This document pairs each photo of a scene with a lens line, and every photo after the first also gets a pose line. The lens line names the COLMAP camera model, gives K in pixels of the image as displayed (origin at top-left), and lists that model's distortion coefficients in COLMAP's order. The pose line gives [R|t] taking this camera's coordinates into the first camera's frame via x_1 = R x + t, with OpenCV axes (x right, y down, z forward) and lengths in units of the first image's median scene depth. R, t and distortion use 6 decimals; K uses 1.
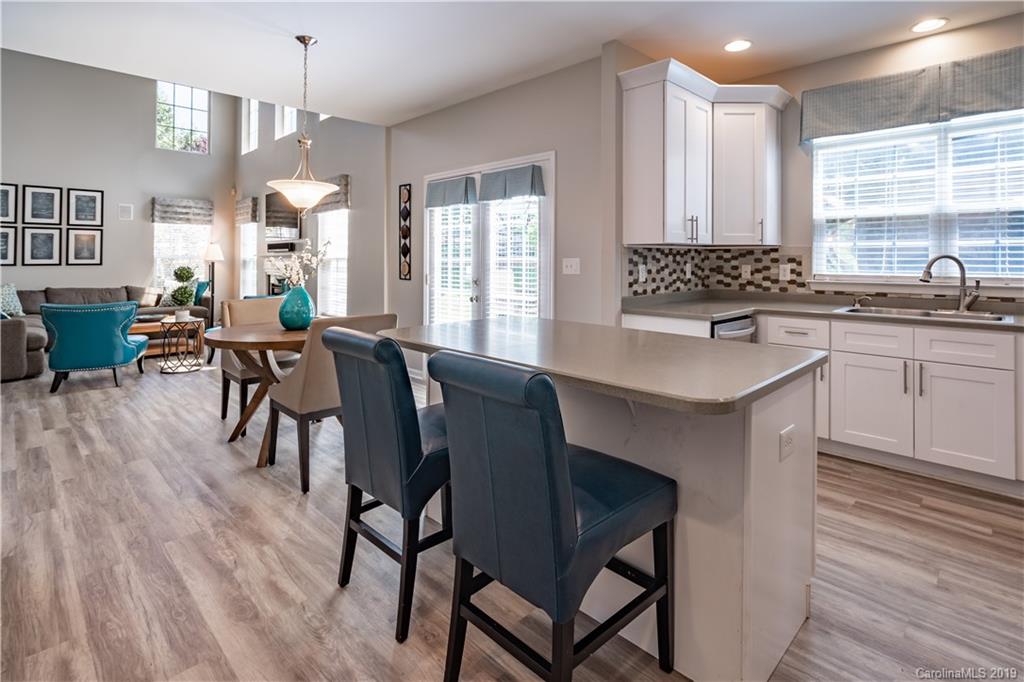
lens RADIAL K [[503.9, 0, 523.8], [0, 503.9, 254.0], [0, 0, 1]] dist [-0.001575, -0.001052]
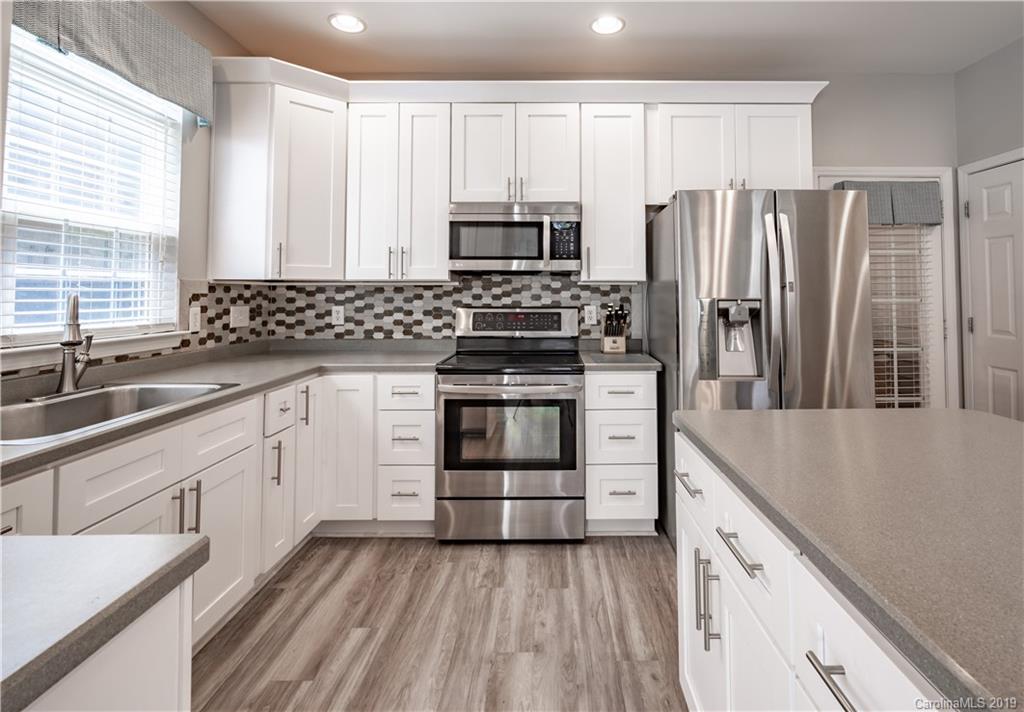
lens RADIAL K [[495.3, 0, 564.0], [0, 495.3, 275.7], [0, 0, 1]] dist [-0.001958, -0.001696]
pose [[-0.703884, 0.026166, 0.709833, 0.059713], [-0.007687, 0.998982, -0.044447, 0.002222], [-0.710273, -0.036742, -0.702966, 0.822823]]
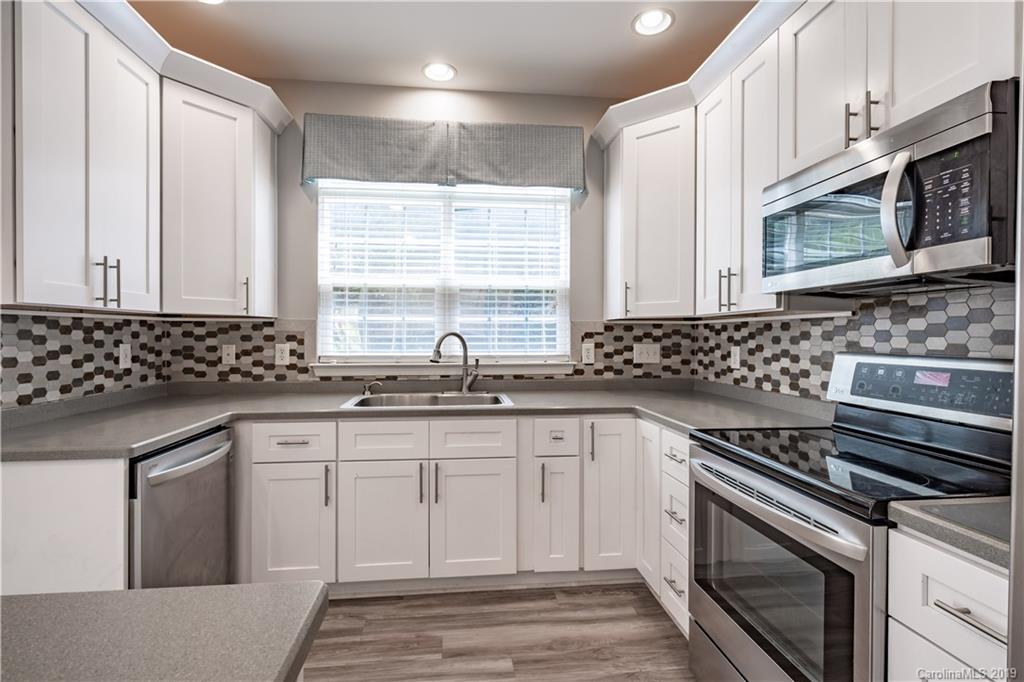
lens RADIAL K [[475.6, 0, 497.9], [0, 475.6, 339.9], [0, 0, 1]] dist [-0.004821, 0.002569]
pose [[0.641936, -0.007668, 0.766720, 0.191179], [-0.008056, 0.999827, 0.016744, 0.001140], [-0.766716, -0.016926, 0.641764, 0.317108]]
